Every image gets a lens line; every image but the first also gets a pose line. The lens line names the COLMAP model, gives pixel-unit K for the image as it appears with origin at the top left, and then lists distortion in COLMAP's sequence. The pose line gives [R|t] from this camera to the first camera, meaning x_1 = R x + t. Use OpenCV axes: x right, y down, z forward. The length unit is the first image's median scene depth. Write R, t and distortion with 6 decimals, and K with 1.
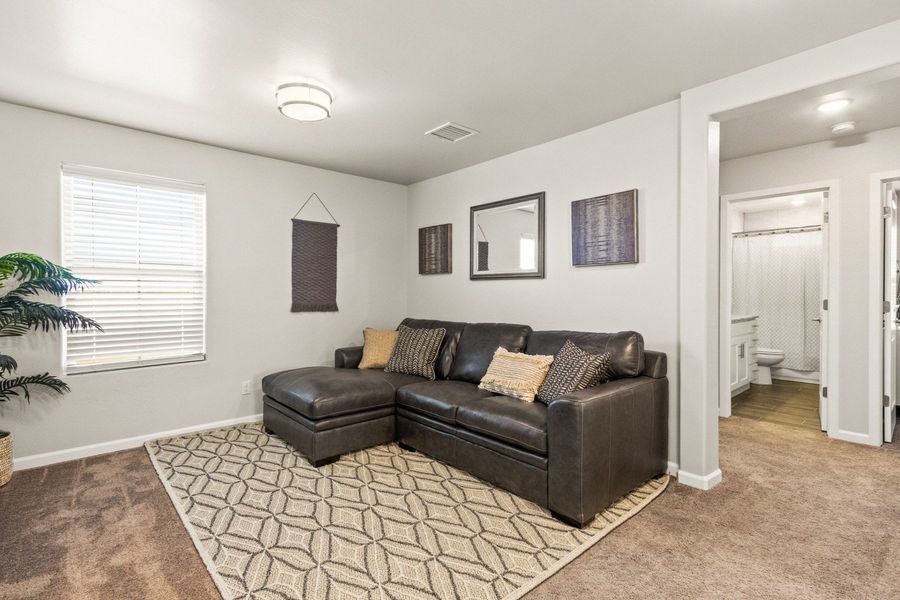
lens RADIAL K [[431.4, 0, 450.9], [0, 431.4, 297.0], [0, 0, 1]] dist [0.042954, 0.000406]
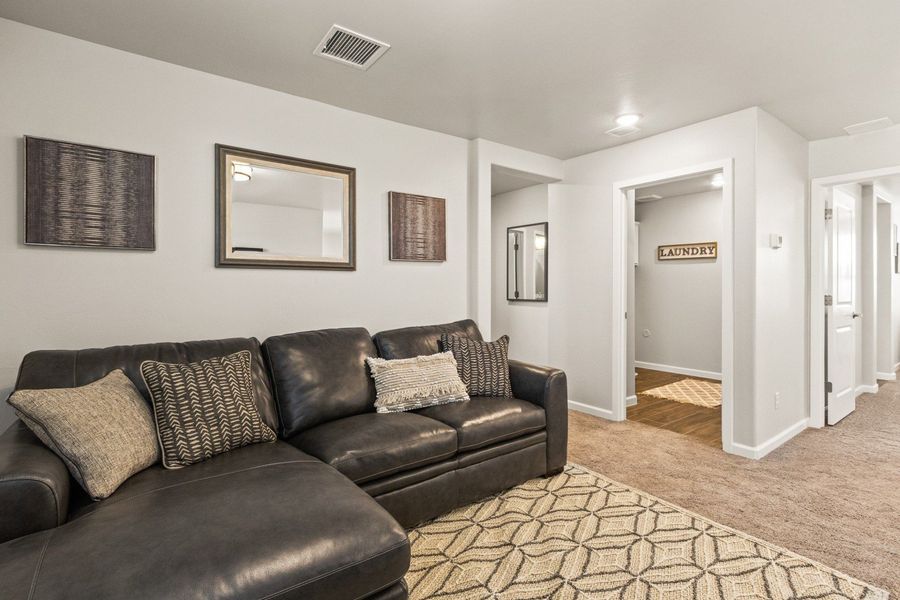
lens RADIAL K [[431.4, 0, 459.6], [0, 431.4, 284.0], [0, 0, 1]] dist [0.042954, 0.000406]
pose [[0.081980, 0.002694, 0.996630, -0.671392], [0.014741, 0.999884, -0.003915, -0.011446], [-0.996525, 0.015012, 0.081930, 0.796855]]
